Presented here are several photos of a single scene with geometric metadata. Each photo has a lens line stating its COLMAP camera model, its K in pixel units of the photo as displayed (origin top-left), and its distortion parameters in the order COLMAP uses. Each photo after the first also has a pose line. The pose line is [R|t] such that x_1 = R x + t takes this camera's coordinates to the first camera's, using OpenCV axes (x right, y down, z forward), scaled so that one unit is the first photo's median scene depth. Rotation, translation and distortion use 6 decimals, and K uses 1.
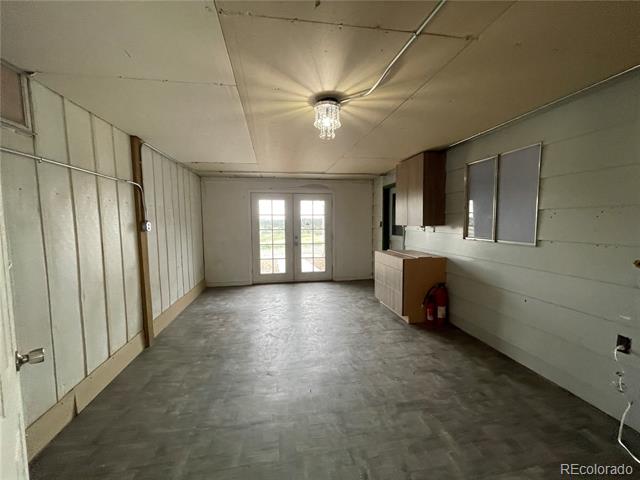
lens RADIAL K [[257.7, 0, 317.7], [0, 257.7, 241.1], [0, 0, 1]] dist [-0.000554, 0.000308]
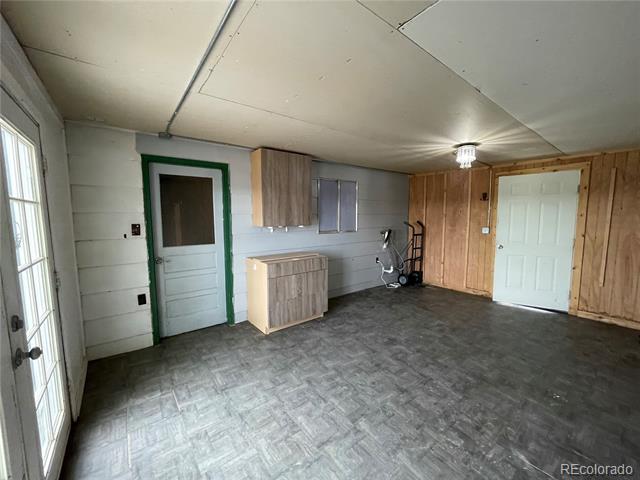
lens RADIAL K [[257.7, 0, 317.7], [0, 257.7, 241.1], [0, 0, 1]] dist [-0.000554, 0.000308]
pose [[-0.459265, -0.081039, 0.884595, -0.632087], [0.077915, 0.988317, 0.130993, -0.148588], [-0.884876, 0.129084, -0.447585, 1.656417]]
